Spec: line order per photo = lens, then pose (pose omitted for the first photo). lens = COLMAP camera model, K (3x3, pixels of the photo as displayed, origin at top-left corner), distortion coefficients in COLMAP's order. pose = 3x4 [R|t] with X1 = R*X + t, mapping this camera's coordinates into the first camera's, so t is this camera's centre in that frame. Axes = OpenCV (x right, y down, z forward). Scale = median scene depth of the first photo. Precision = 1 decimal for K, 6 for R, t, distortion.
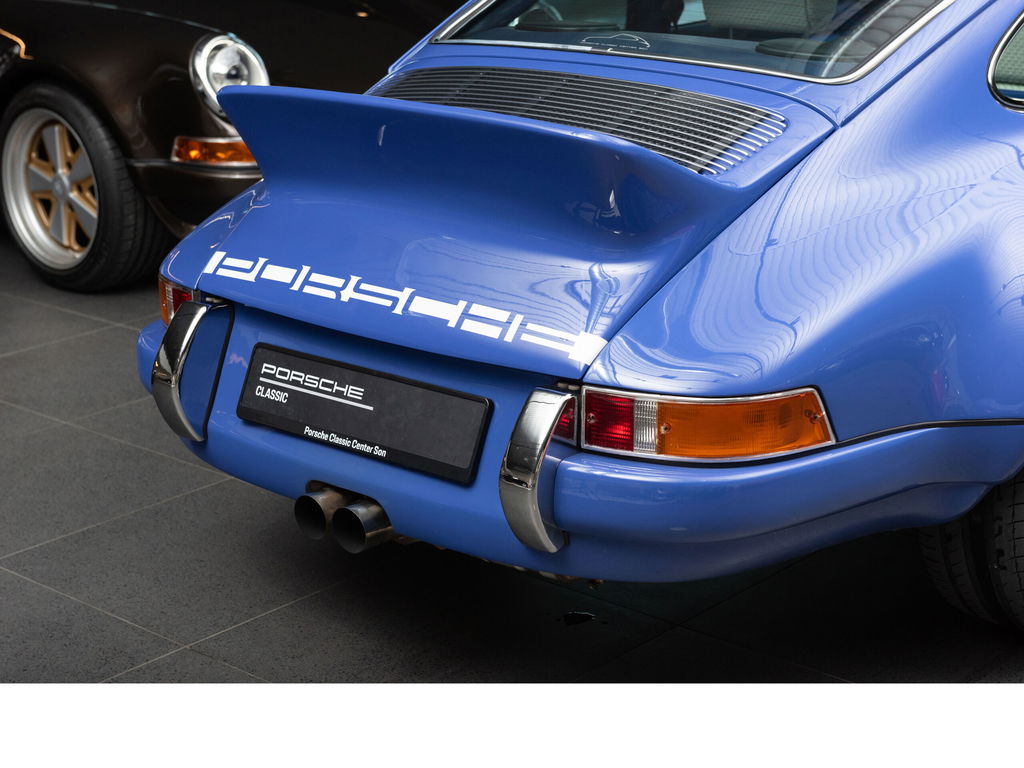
lens RADIAL K [[1911.1, 0, 512.0], [0, 1911.1, 384.0], [0, 0, 1]] dist [0.020750, 0.046134]
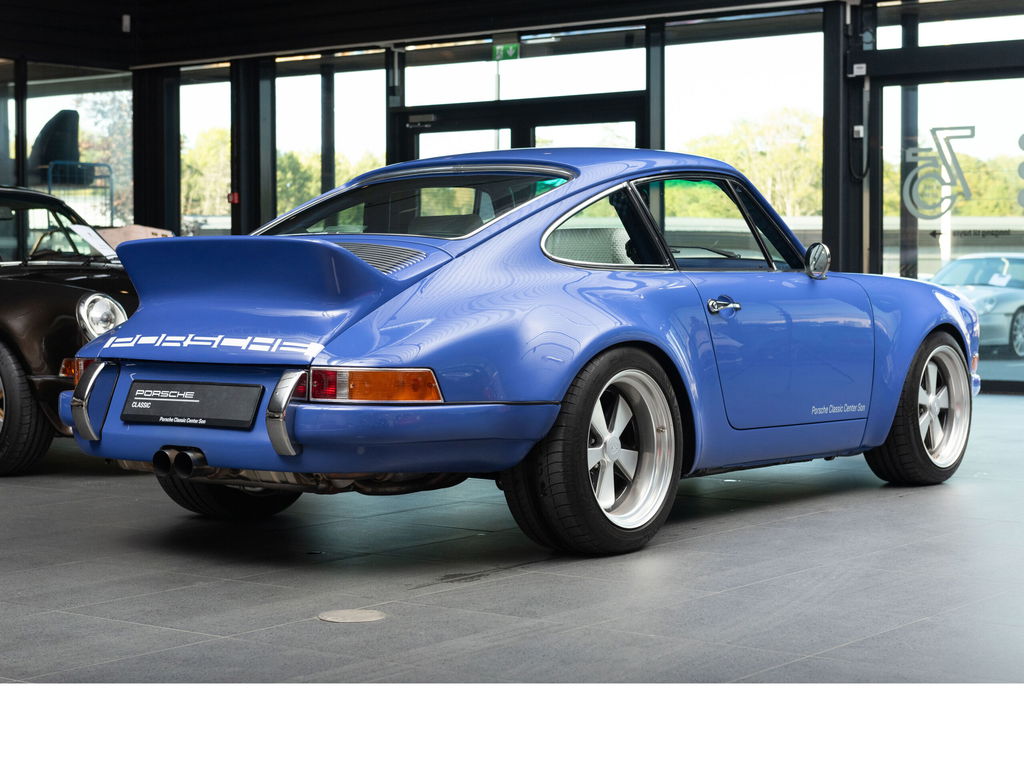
lens RADIAL K [[1911.1, 0, 512.0], [0, 1911.1, 384.0], [0, 0, 1]] dist [0.020750, 0.046134]
pose [[0.995631, 0.016489, 0.091908, 0.055851], [0.006131, 0.970616, -0.240556, 0.432819], [-0.093174, 0.240068, 0.966274, -0.785055]]
